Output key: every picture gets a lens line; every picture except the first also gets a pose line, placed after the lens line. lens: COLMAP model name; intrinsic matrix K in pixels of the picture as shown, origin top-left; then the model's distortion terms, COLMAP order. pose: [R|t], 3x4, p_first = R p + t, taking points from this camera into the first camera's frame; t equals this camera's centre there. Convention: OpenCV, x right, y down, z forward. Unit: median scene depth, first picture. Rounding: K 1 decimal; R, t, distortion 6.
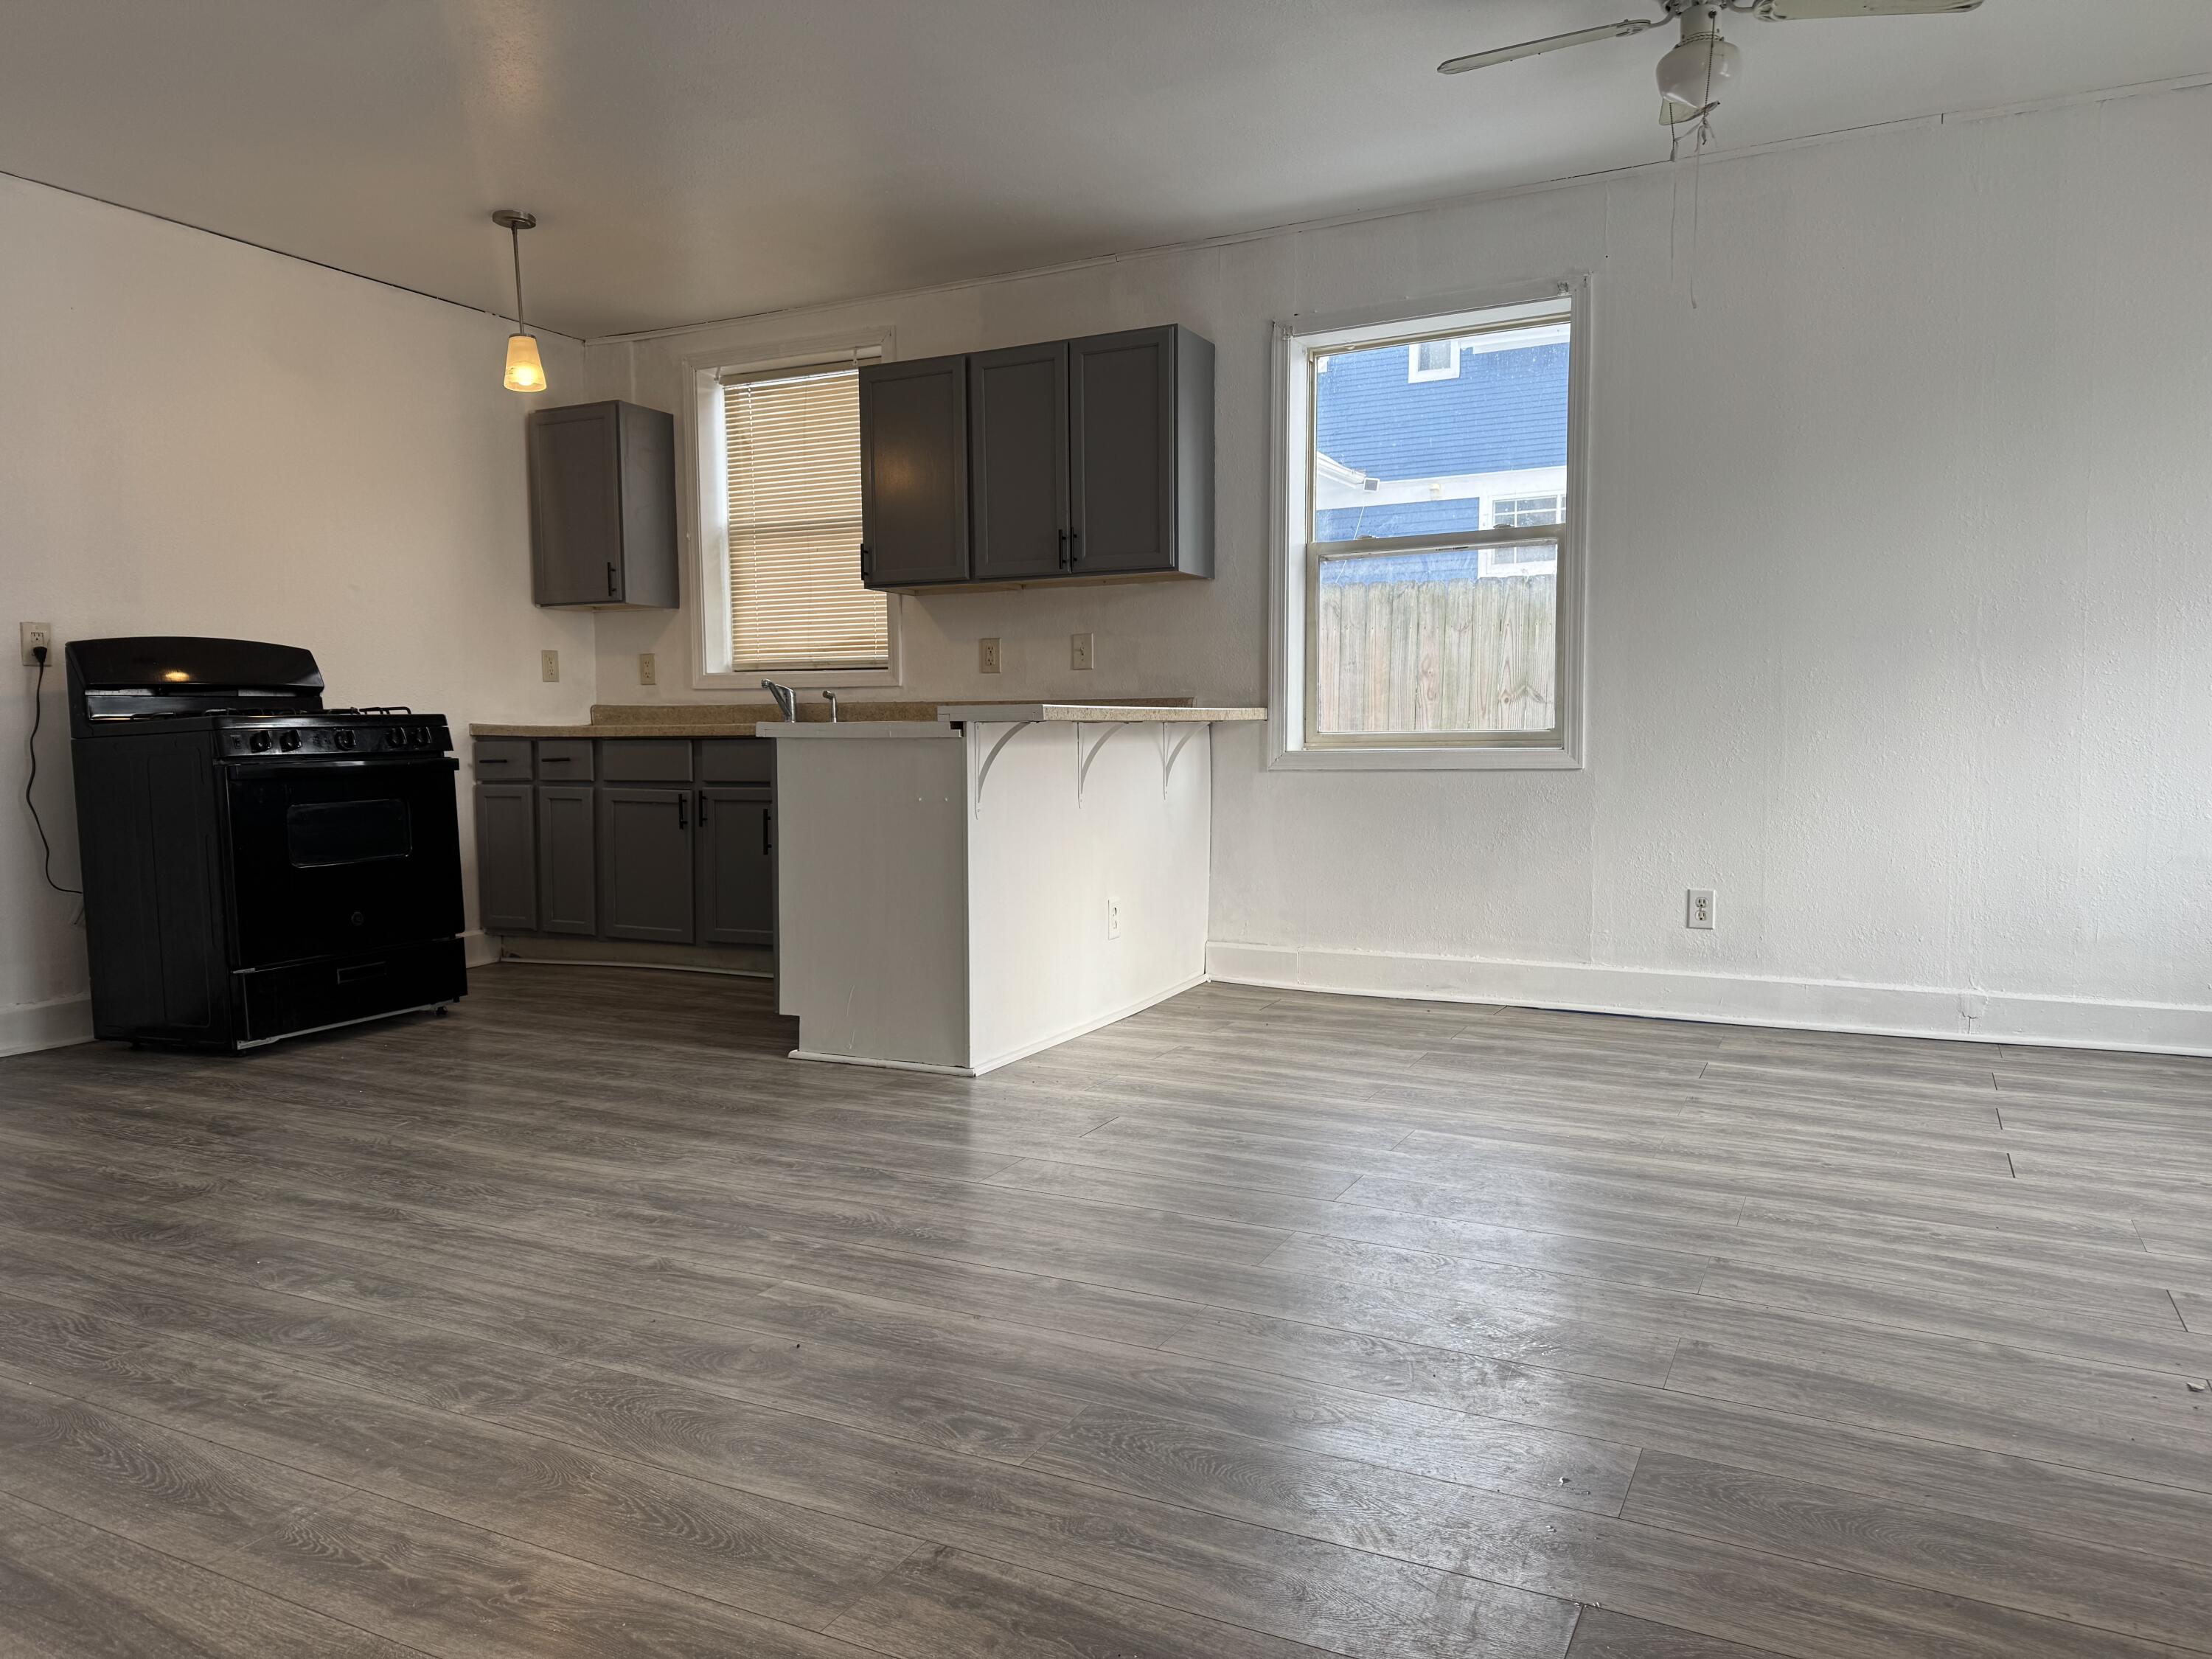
lens RADIAL K [[1565.3, 0, 1107.6], [0, 1565.3, 836.5], [0, 0, 1]] dist [0.028649, -0.015627]
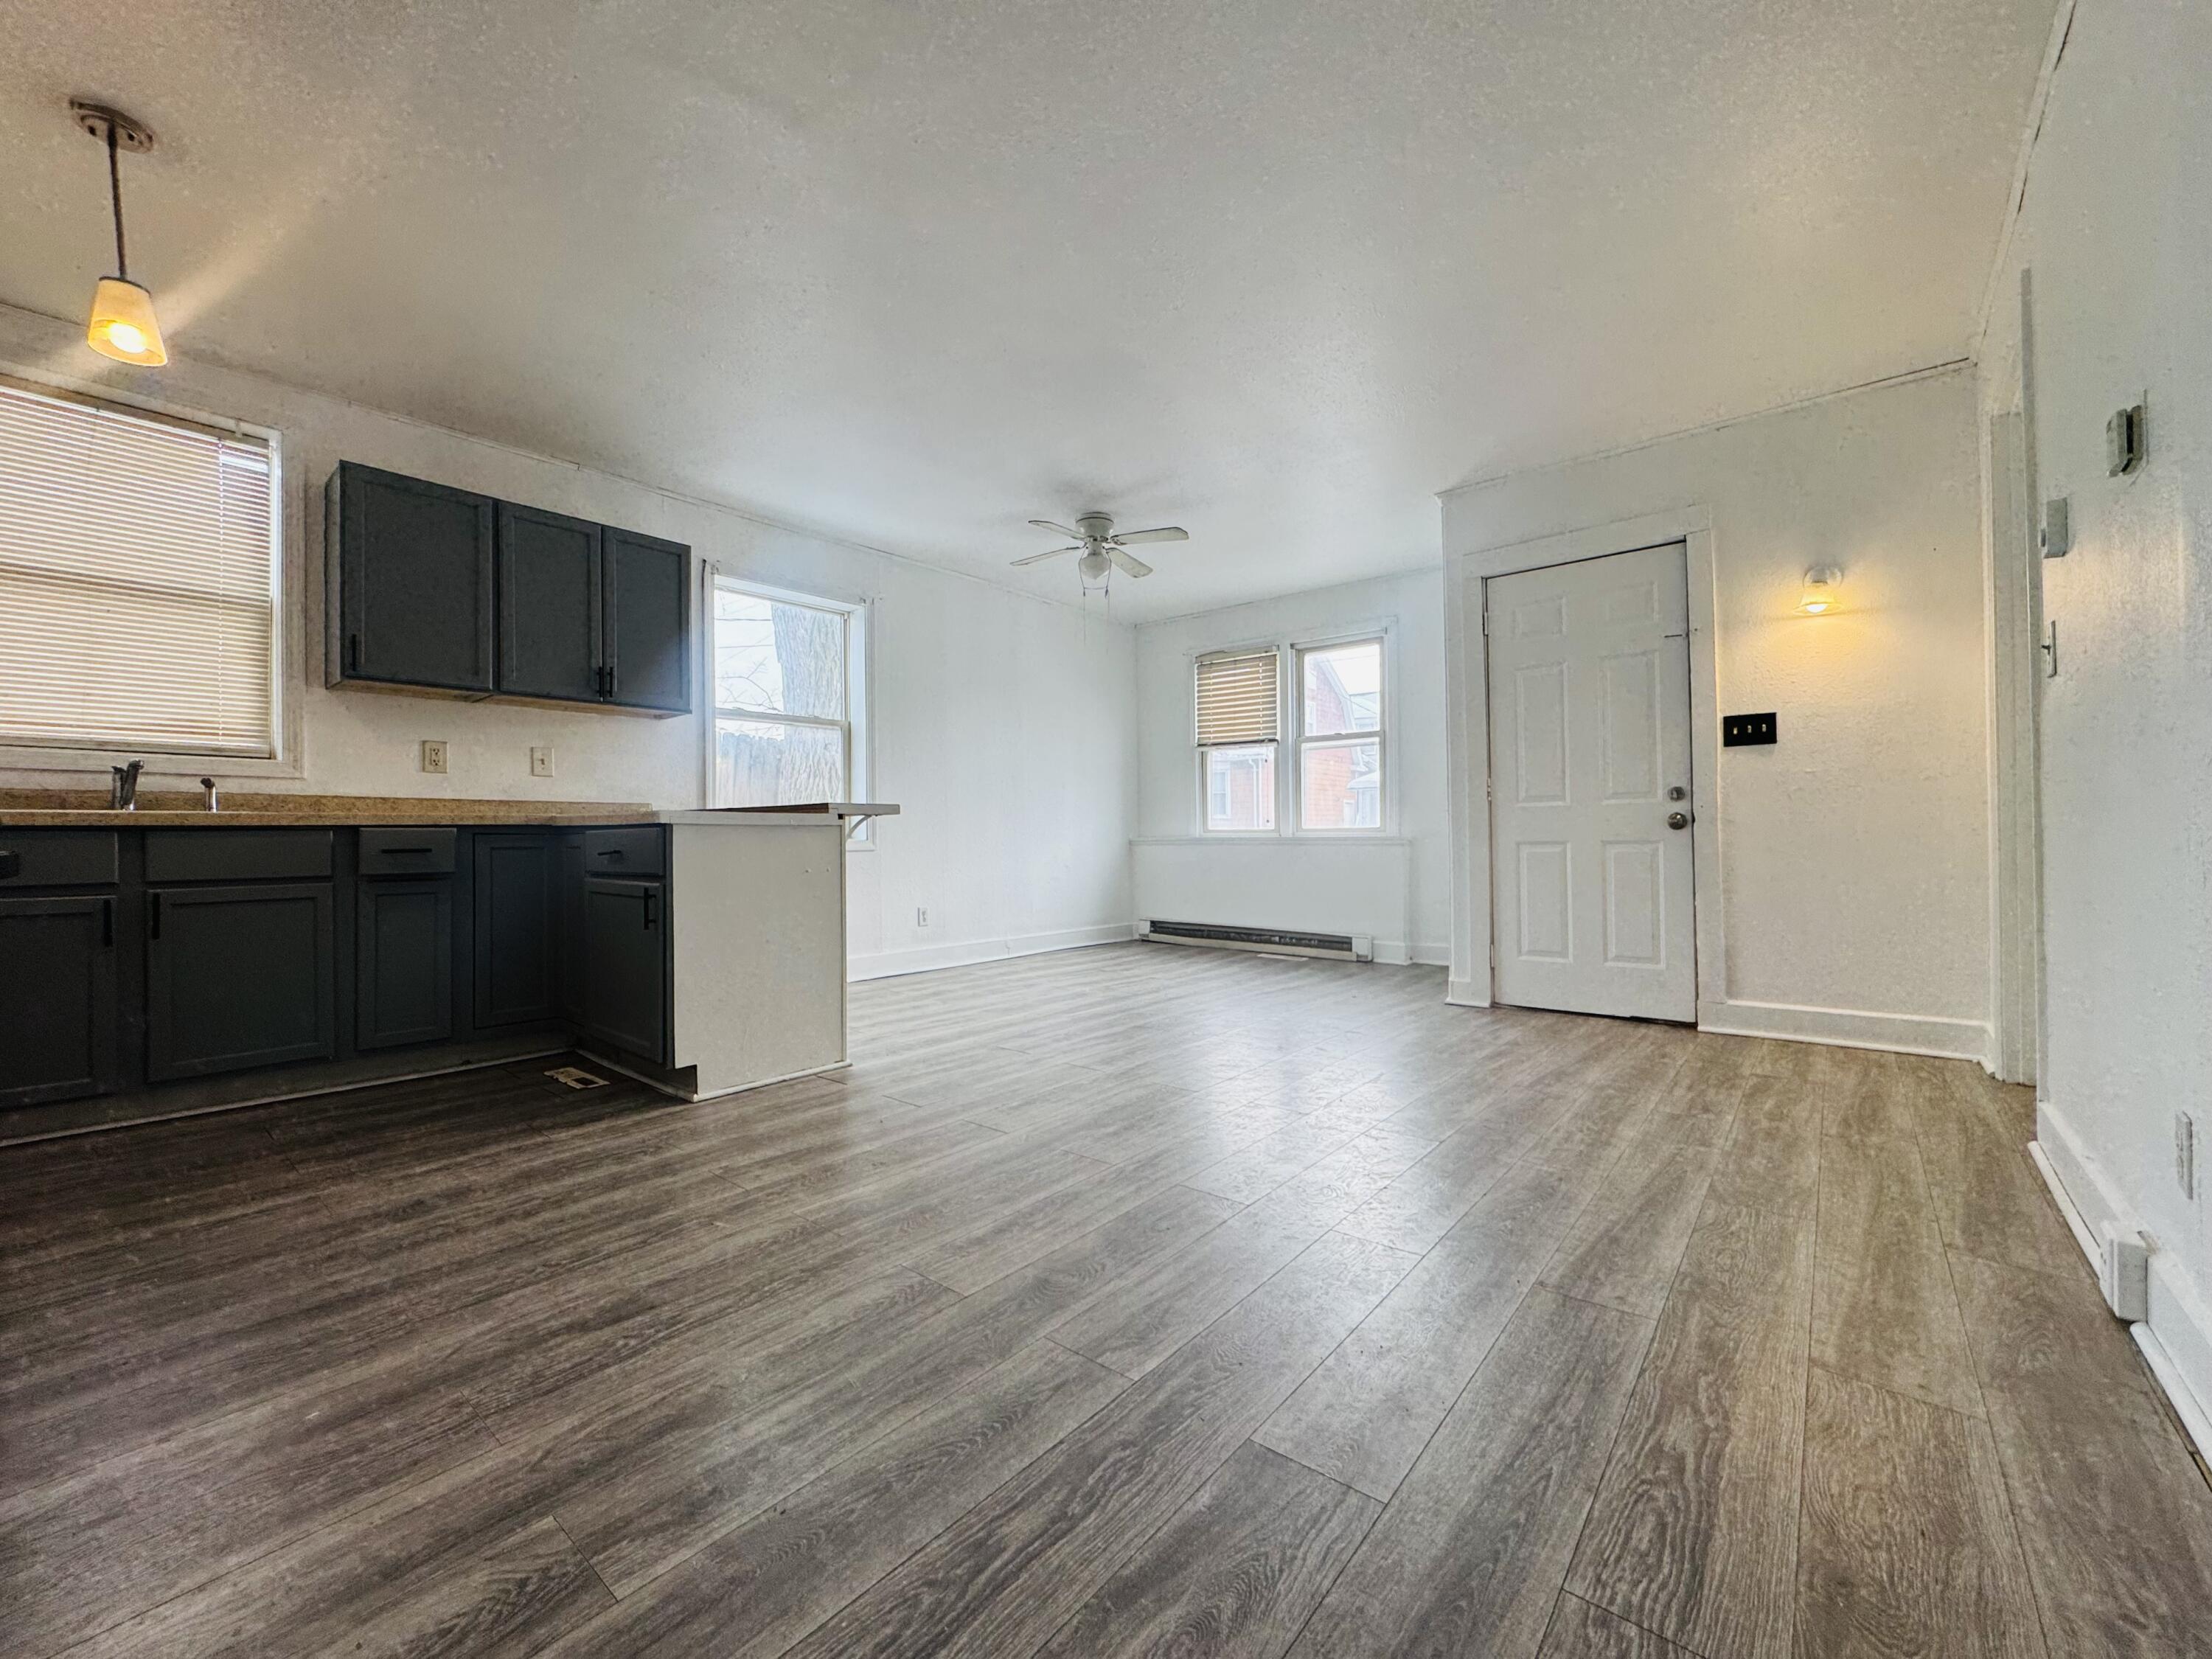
lens RADIAL K [[890.1, 0, 1107.3], [0, 890.1, 821.8], [0, 0, 1]] dist [0.013199, 0.000061]
pose [[0.211893, 0.022946, 0.977024, -0.780060], [0.075653, 0.996339, -0.039807, -0.014102], [-0.974360, 0.082350, 0.209381, 0.549988]]
